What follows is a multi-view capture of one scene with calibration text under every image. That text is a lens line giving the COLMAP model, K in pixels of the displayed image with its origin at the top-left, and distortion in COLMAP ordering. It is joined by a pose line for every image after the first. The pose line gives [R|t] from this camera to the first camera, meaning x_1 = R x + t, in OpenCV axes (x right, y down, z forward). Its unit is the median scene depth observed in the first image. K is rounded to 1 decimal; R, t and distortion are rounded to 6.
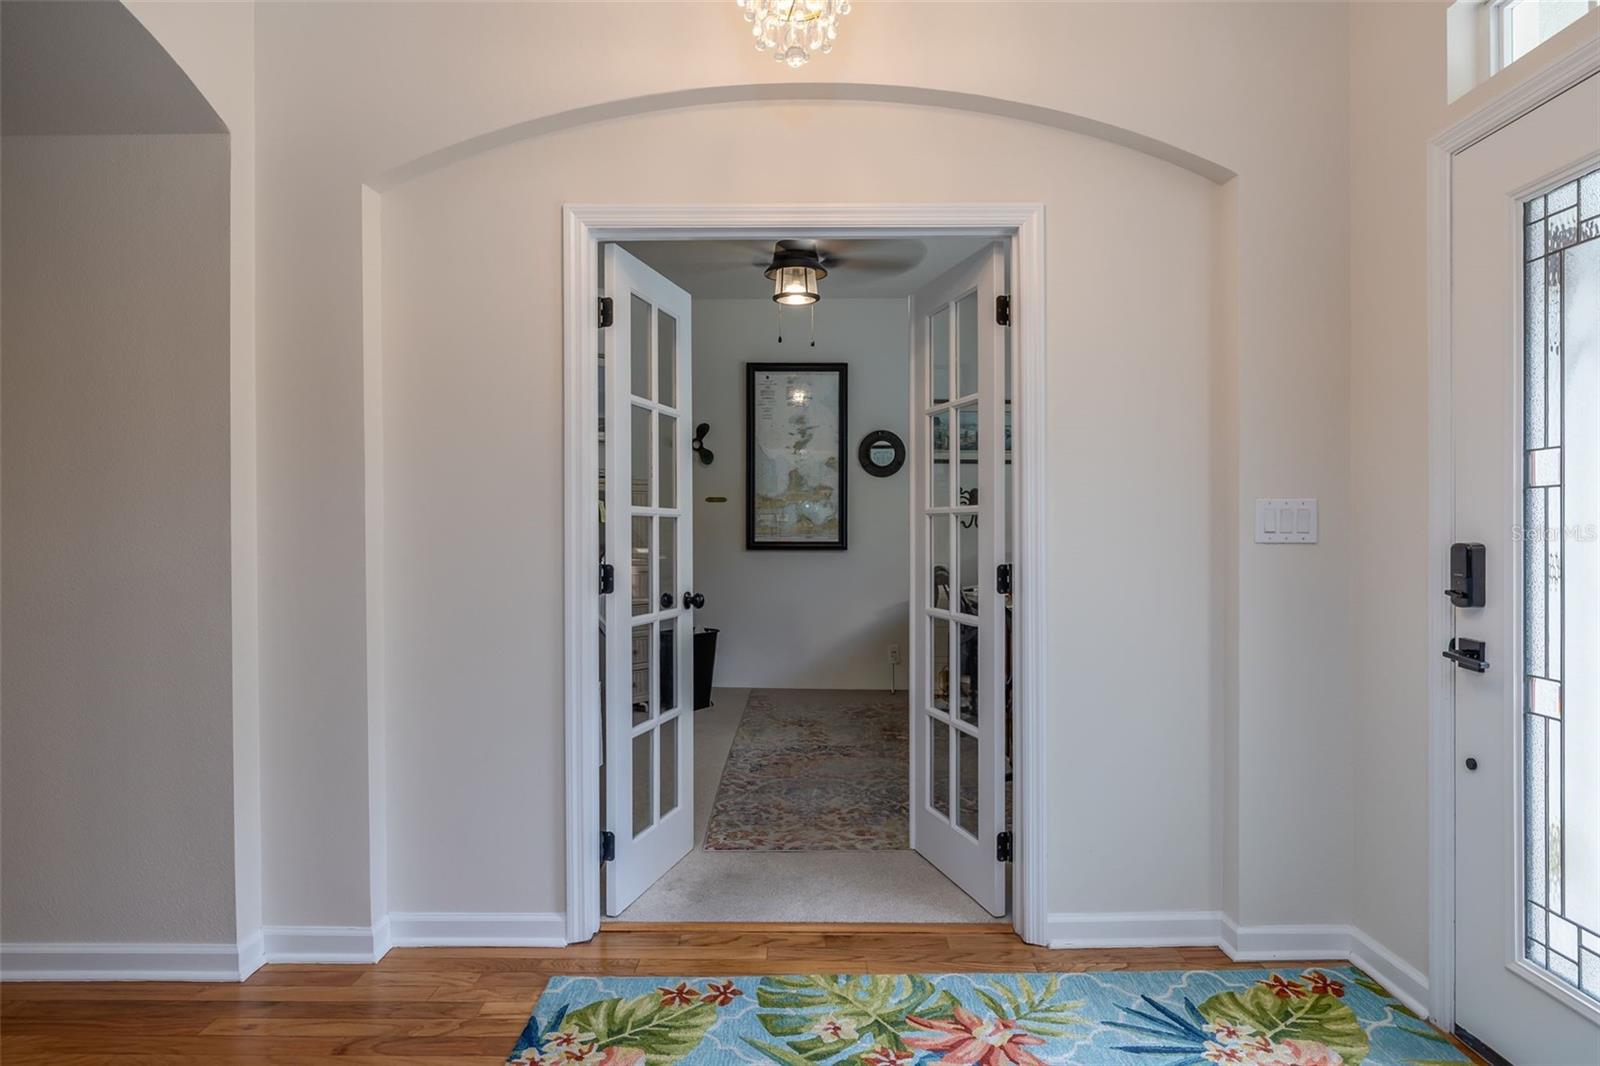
lens RADIAL K [[911.1, 0, 803.1], [0, 911.1, 517.7], [0, 0, 1]] dist [-0.017305, 0.000100]
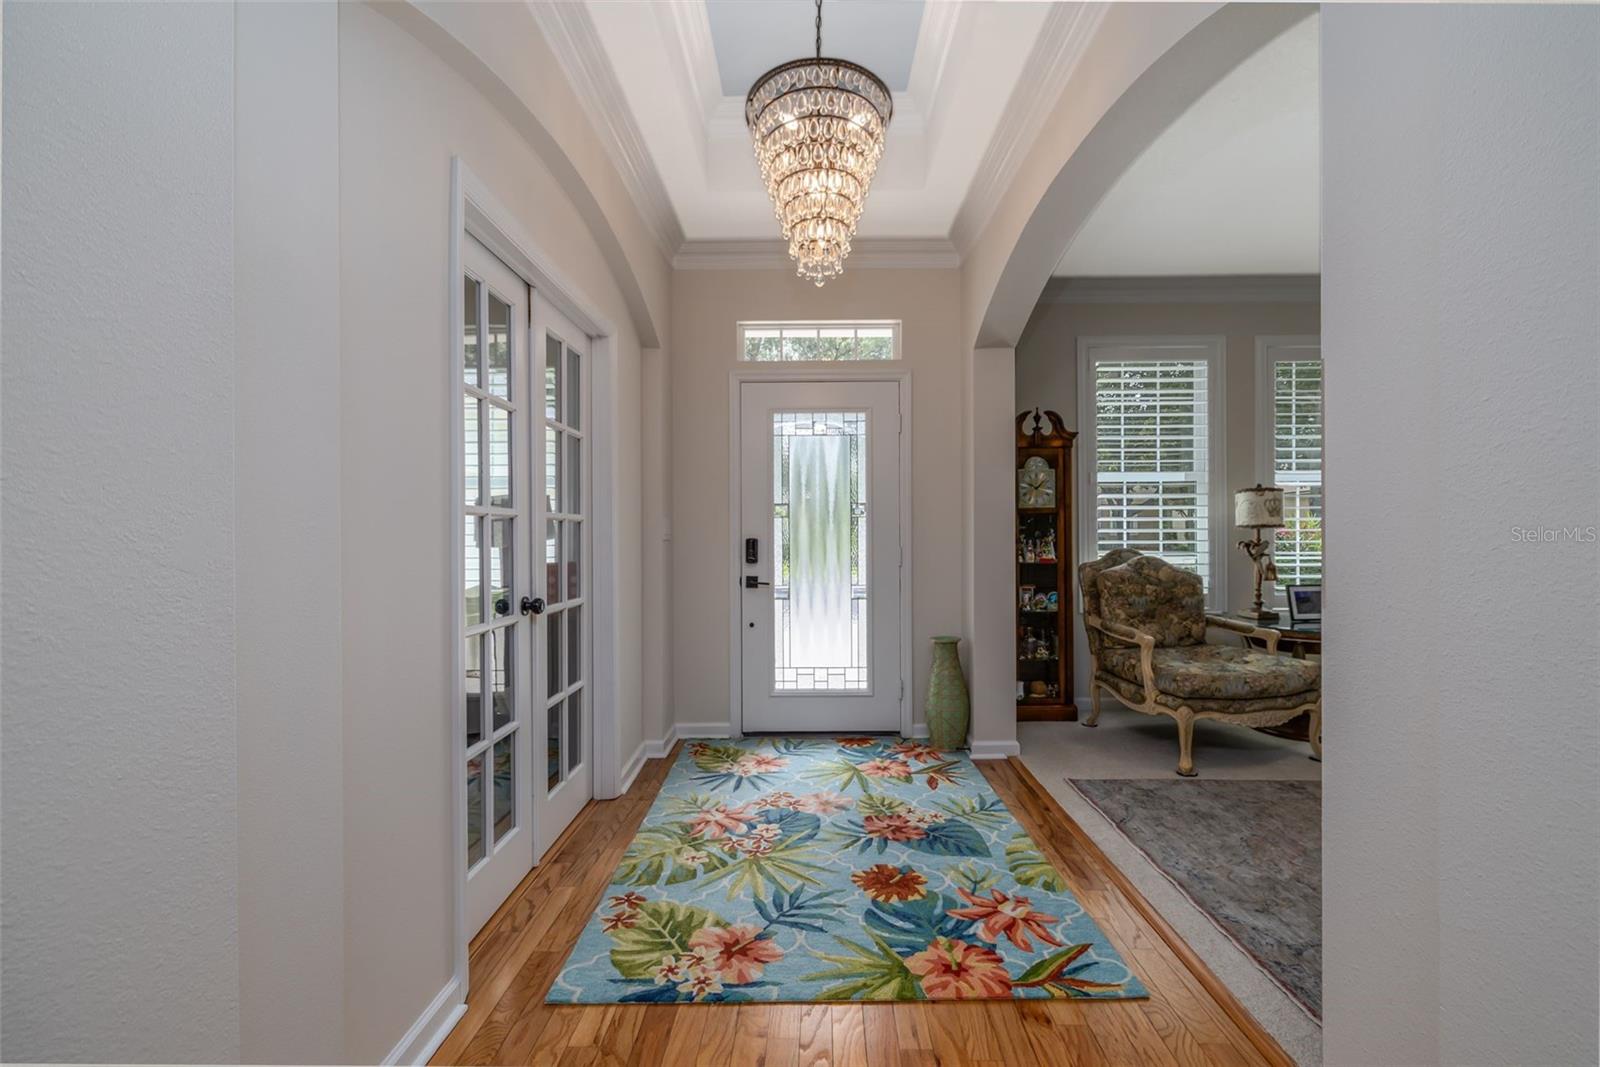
lens RADIAL K [[680.9, 0, 802.5], [0, 680.9, 519.2], [0, 0, 1]] dist [-0.001139, -0.000251]
pose [[0.008321, 0.010865, 0.999906, -1.123782], [0.000232, 0.999941, -0.010868, -0.004332], [-0.999965, 0.000323, 0.008318, 0.794480]]
